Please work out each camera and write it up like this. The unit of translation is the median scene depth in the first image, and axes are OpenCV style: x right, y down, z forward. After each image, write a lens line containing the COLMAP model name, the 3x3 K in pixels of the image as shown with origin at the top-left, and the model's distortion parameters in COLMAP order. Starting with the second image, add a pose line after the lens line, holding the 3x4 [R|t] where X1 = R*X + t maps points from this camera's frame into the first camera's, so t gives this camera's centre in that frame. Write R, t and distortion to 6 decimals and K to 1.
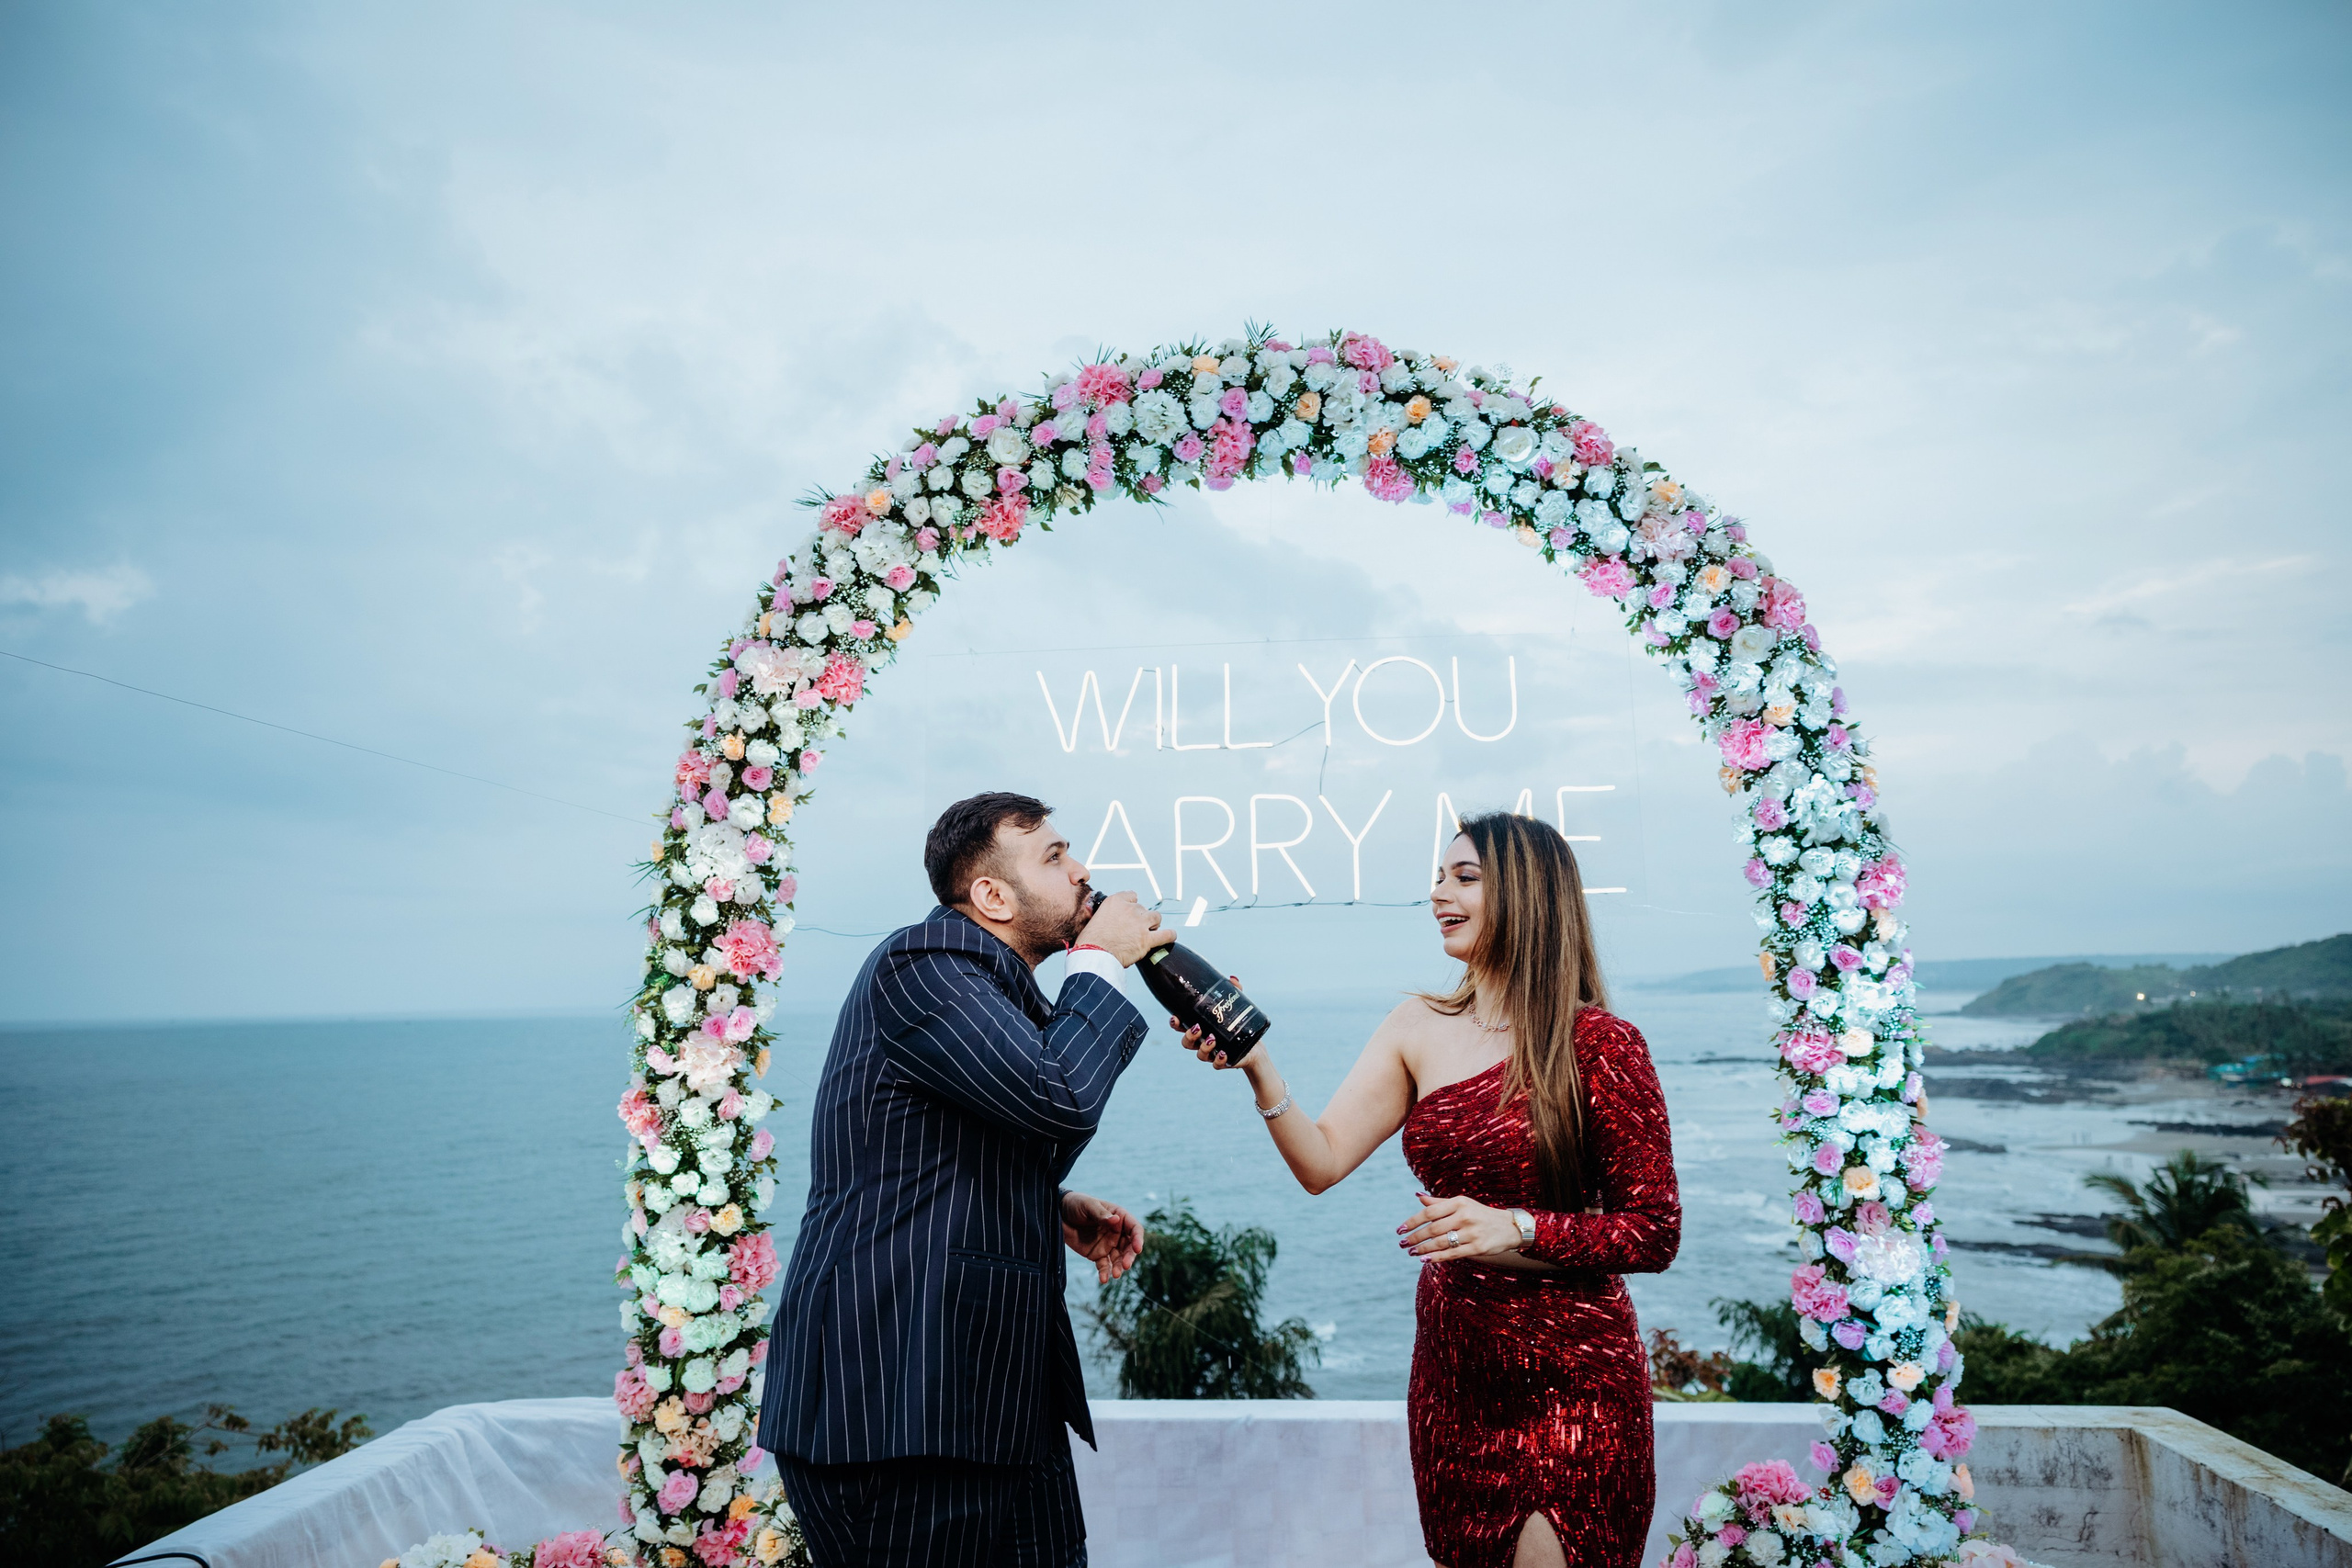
lens RADIAL K [[1567.3, 0, 1174.5], [0, 1567.3, 798.1], [0, 0, 1]] dist [0.008720, 0.001836]
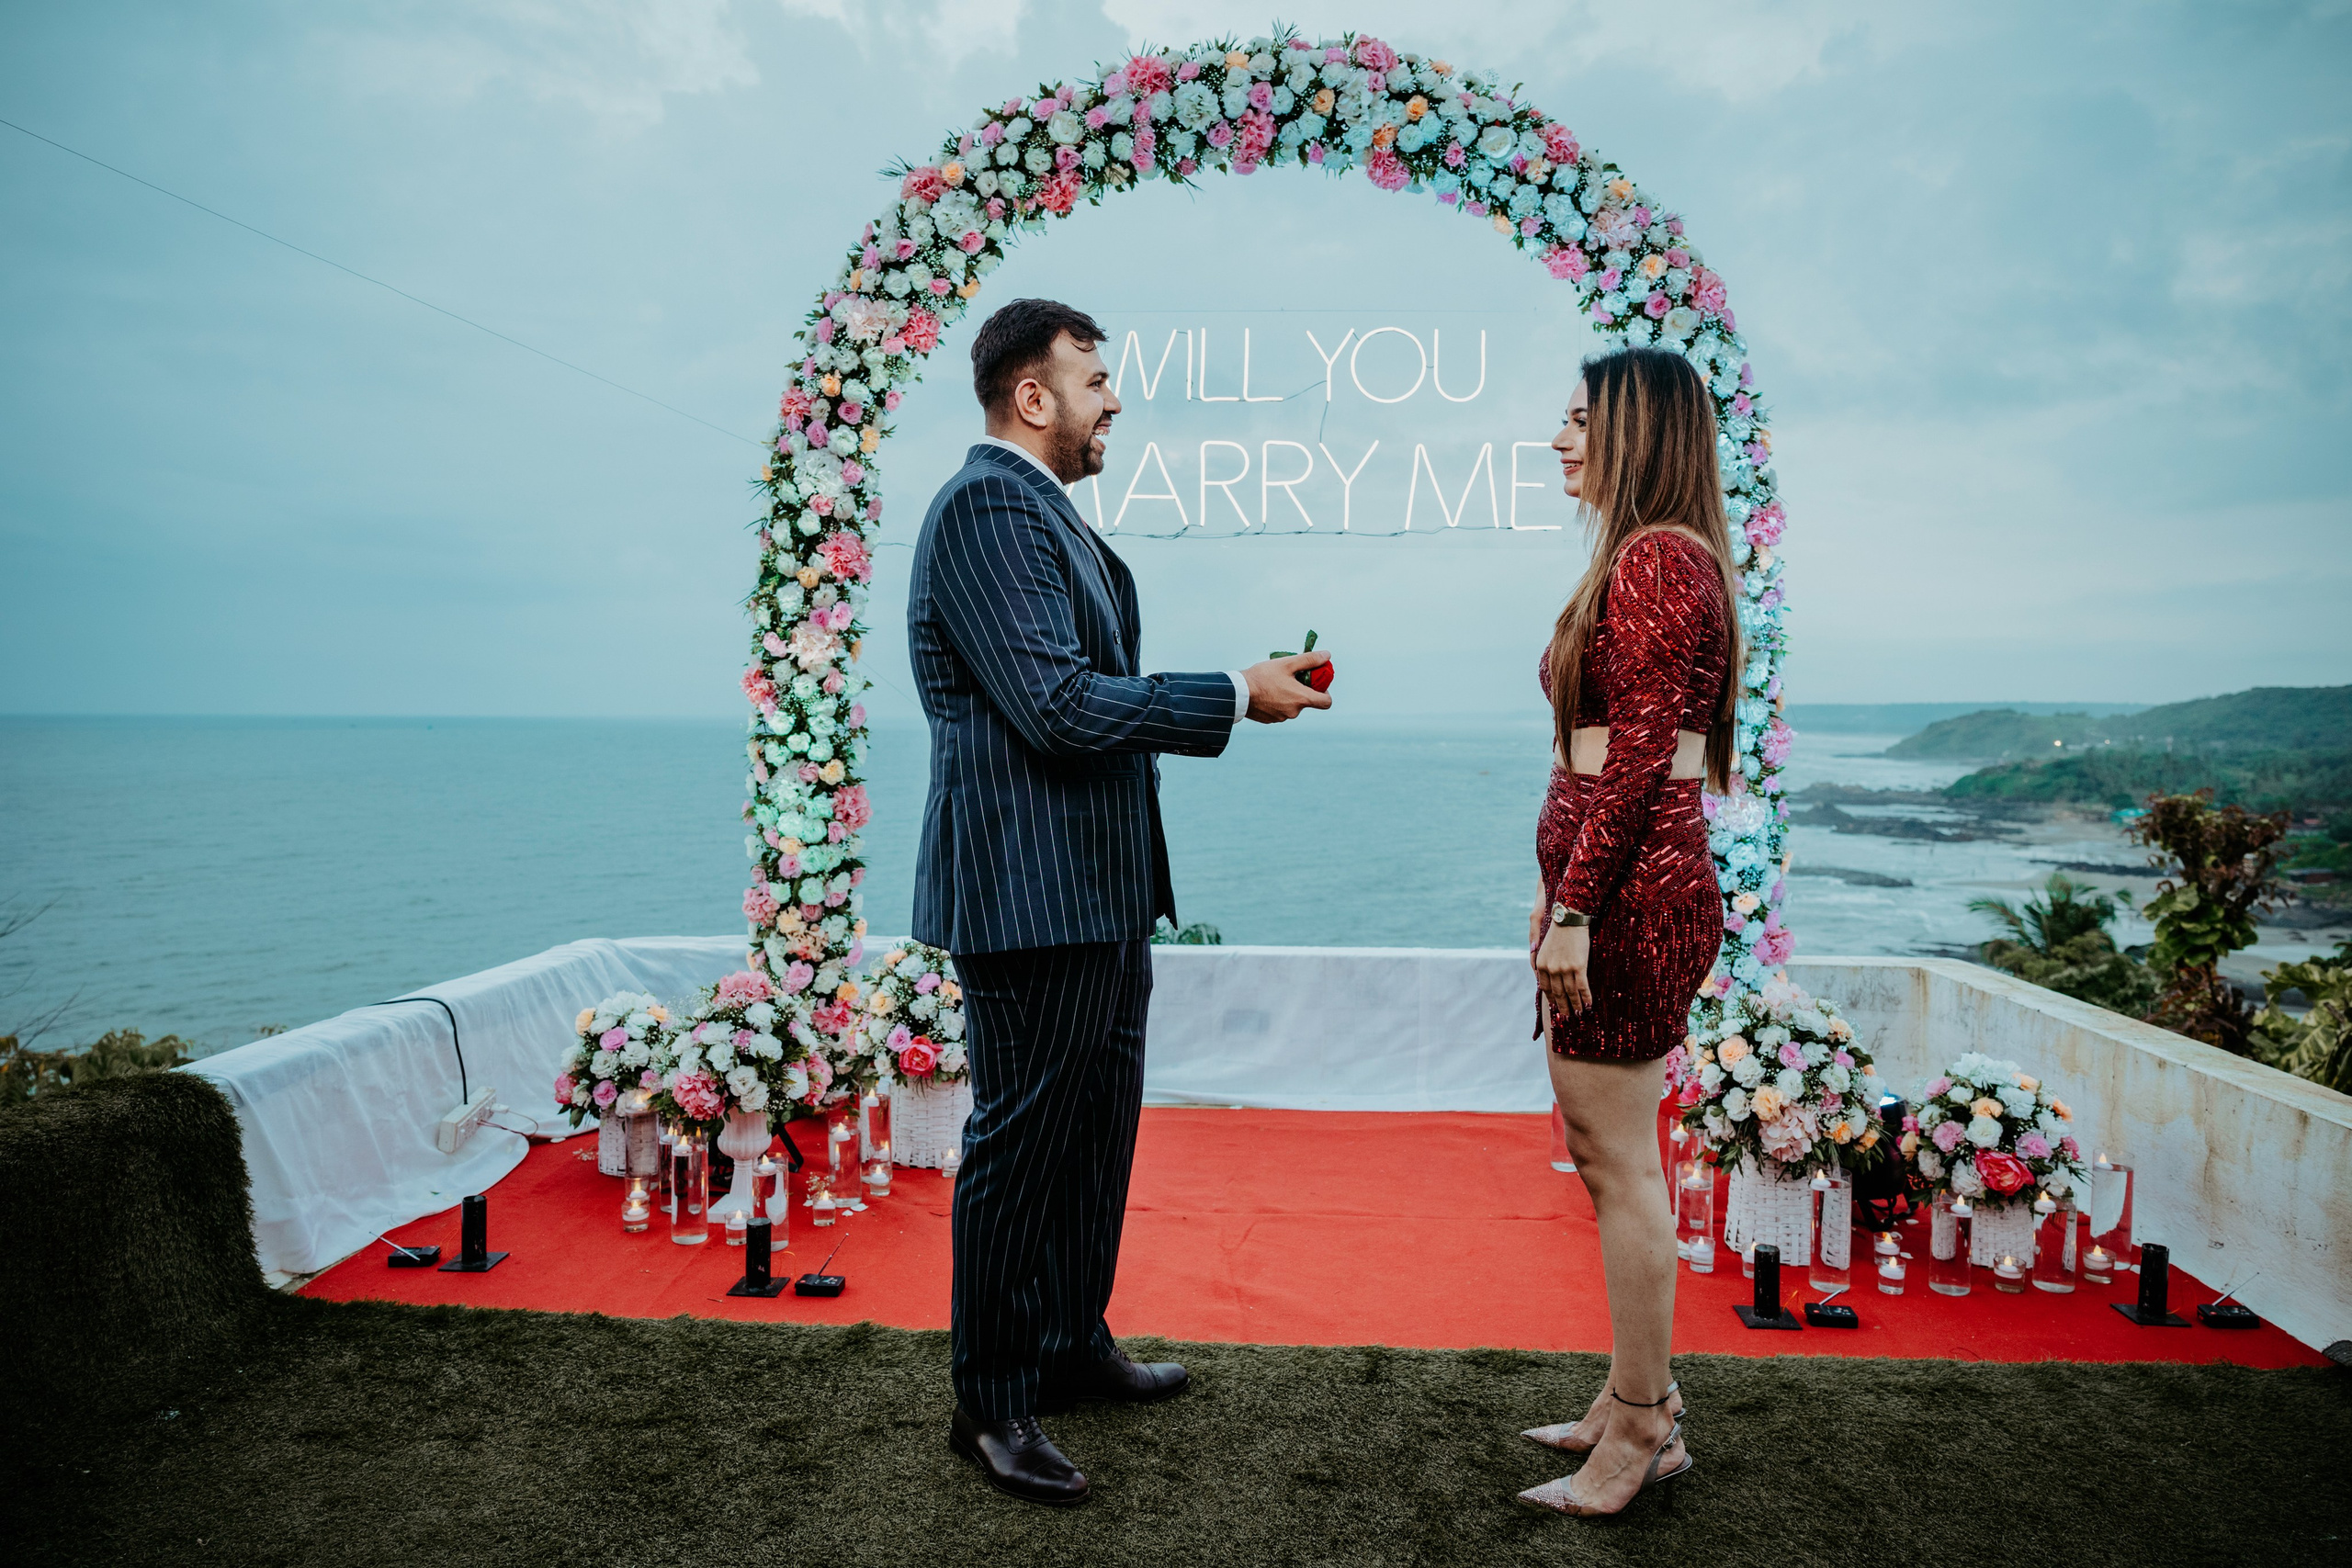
lens RADIAL K [[1567.3, 0, 1170.3], [0, 1567.3, 789.8], [0, 0, 1]] dist [0.008720, 0.001836]
pose [[0.999122, 0.024259, 0.034167, -0.056548], [-0.029688, 0.985236, 0.168608, 0.062212], [-0.029572, -0.169475, 0.985091, -0.237831]]
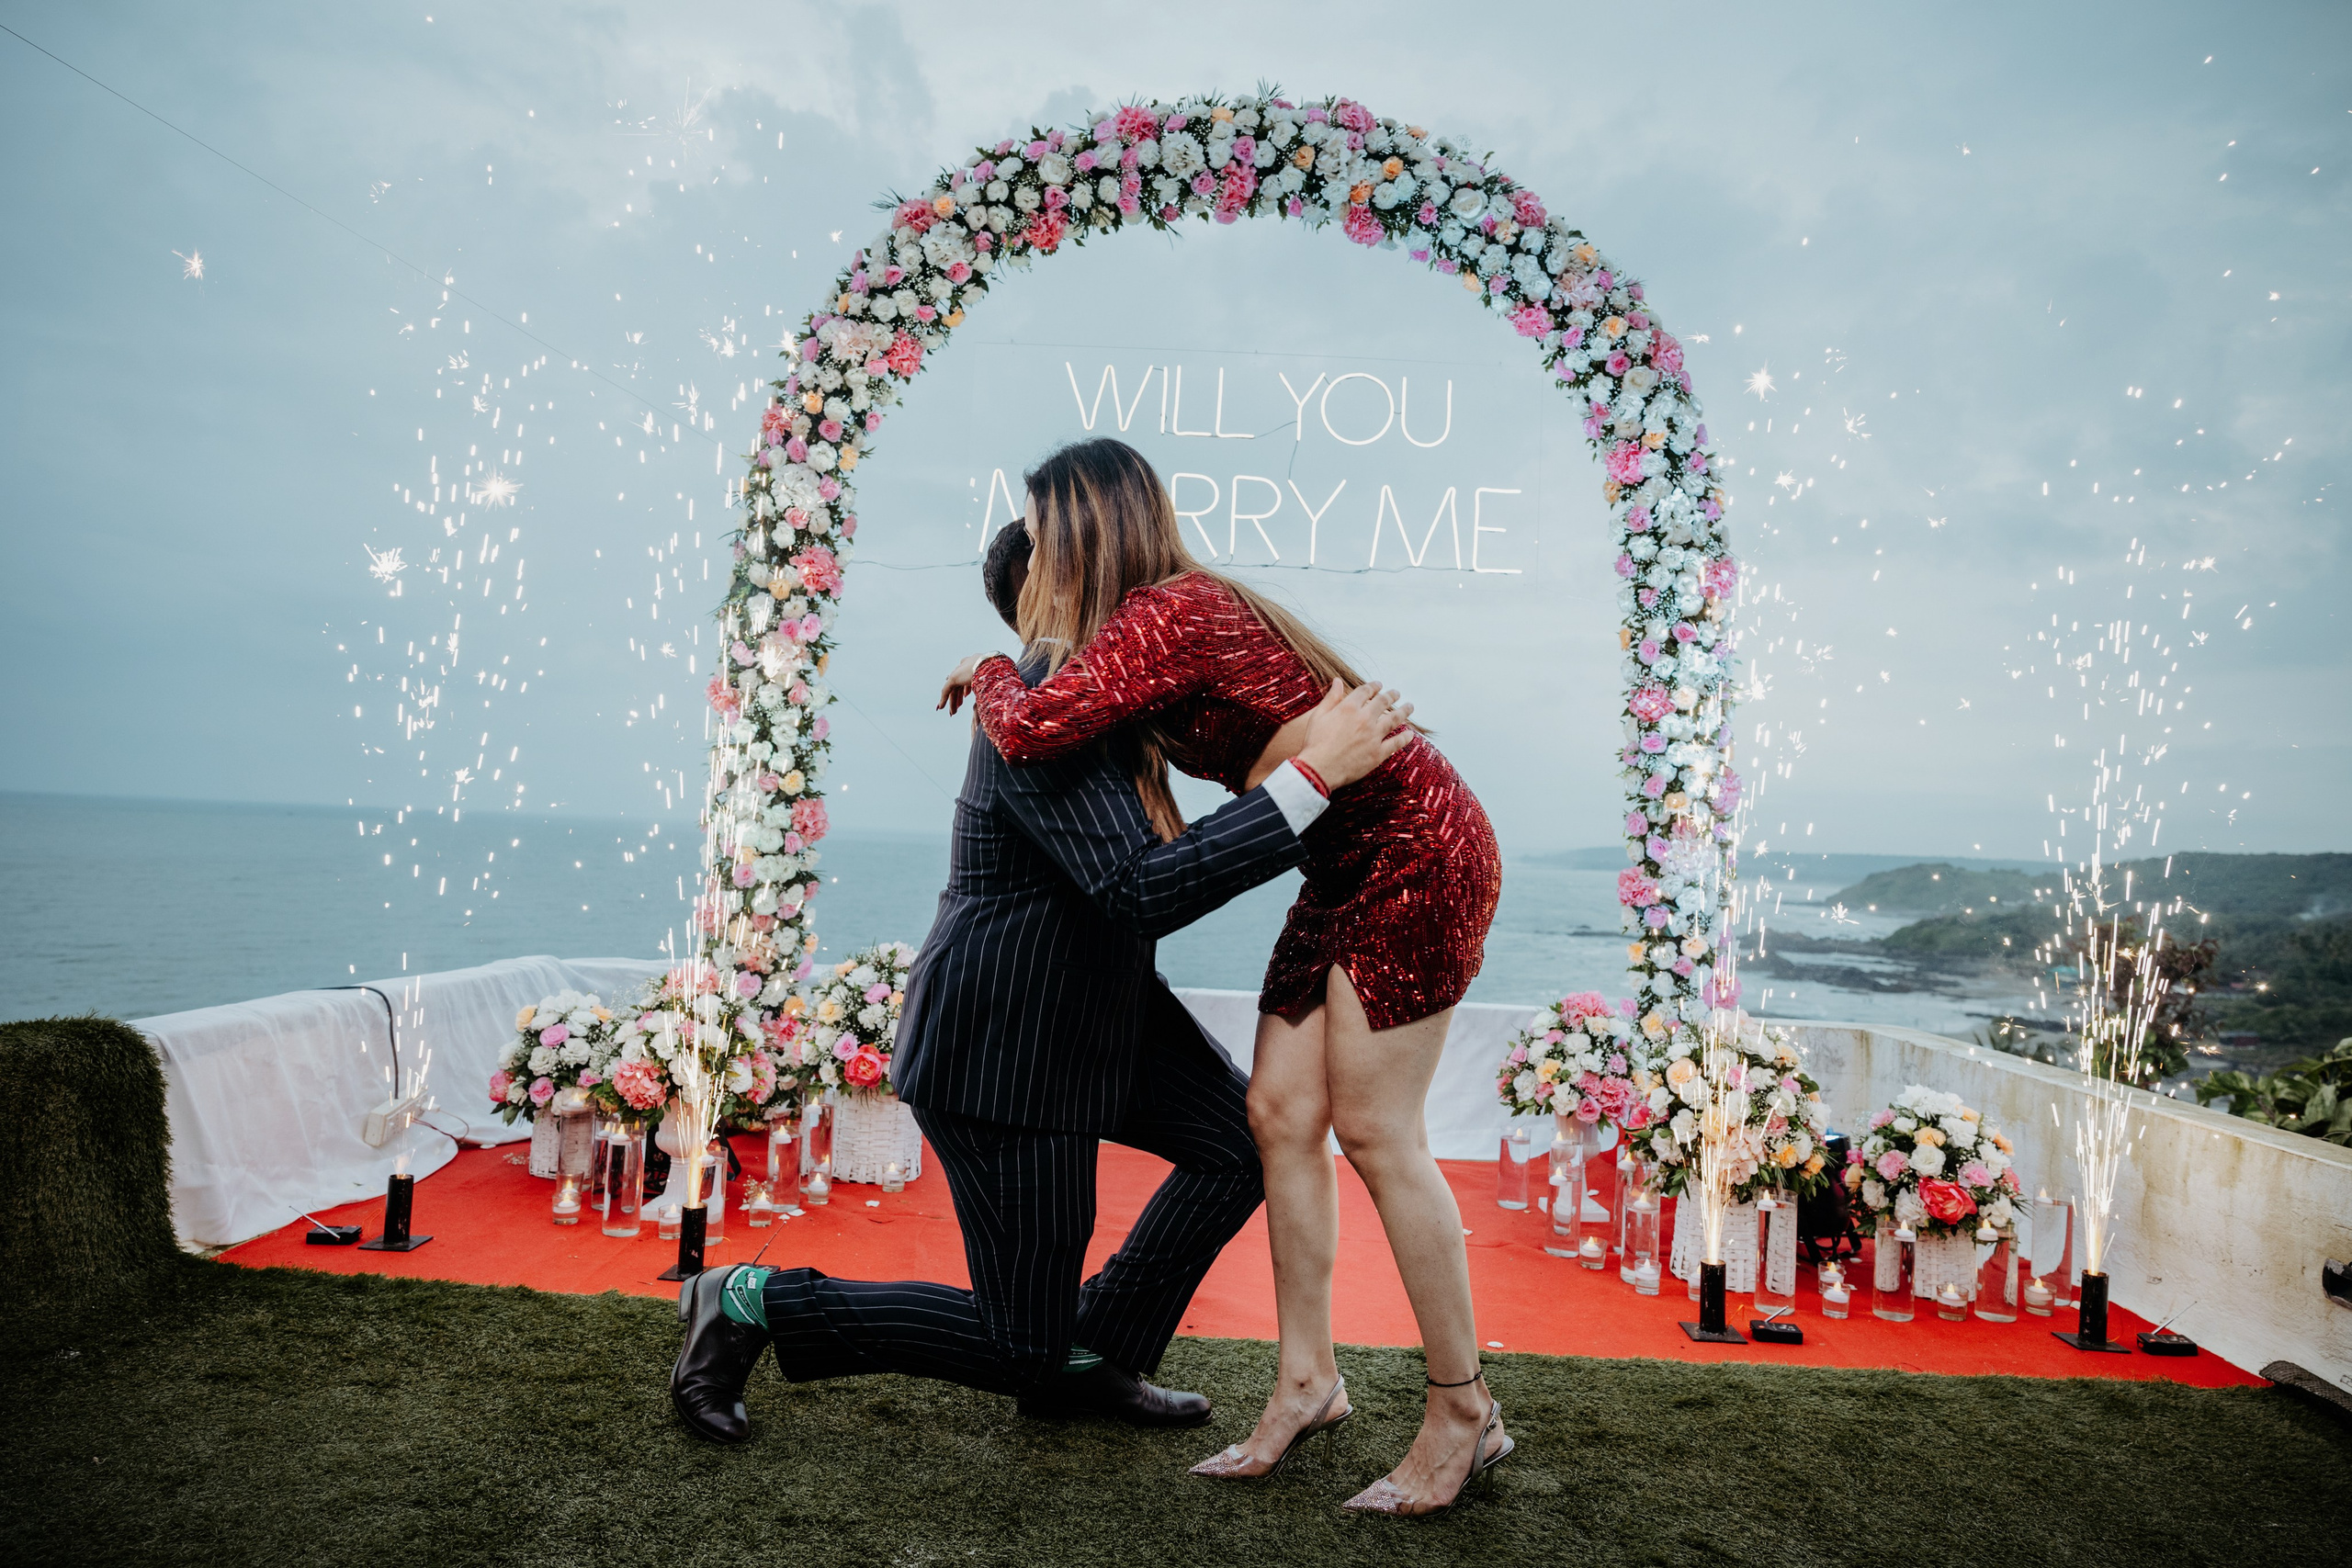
lens RADIAL K [[1567.3, 0, 1168.8], [0, 1567.3, 790.9], [0, 0, 1]] dist [0.008720, 0.001836]
pose [[0.995784, 0.068105, 0.061457, -0.060972], [-0.073522, 0.993162, 0.090688, 0.136672], [-0.054860, -0.094824, 0.993981, -0.254853]]
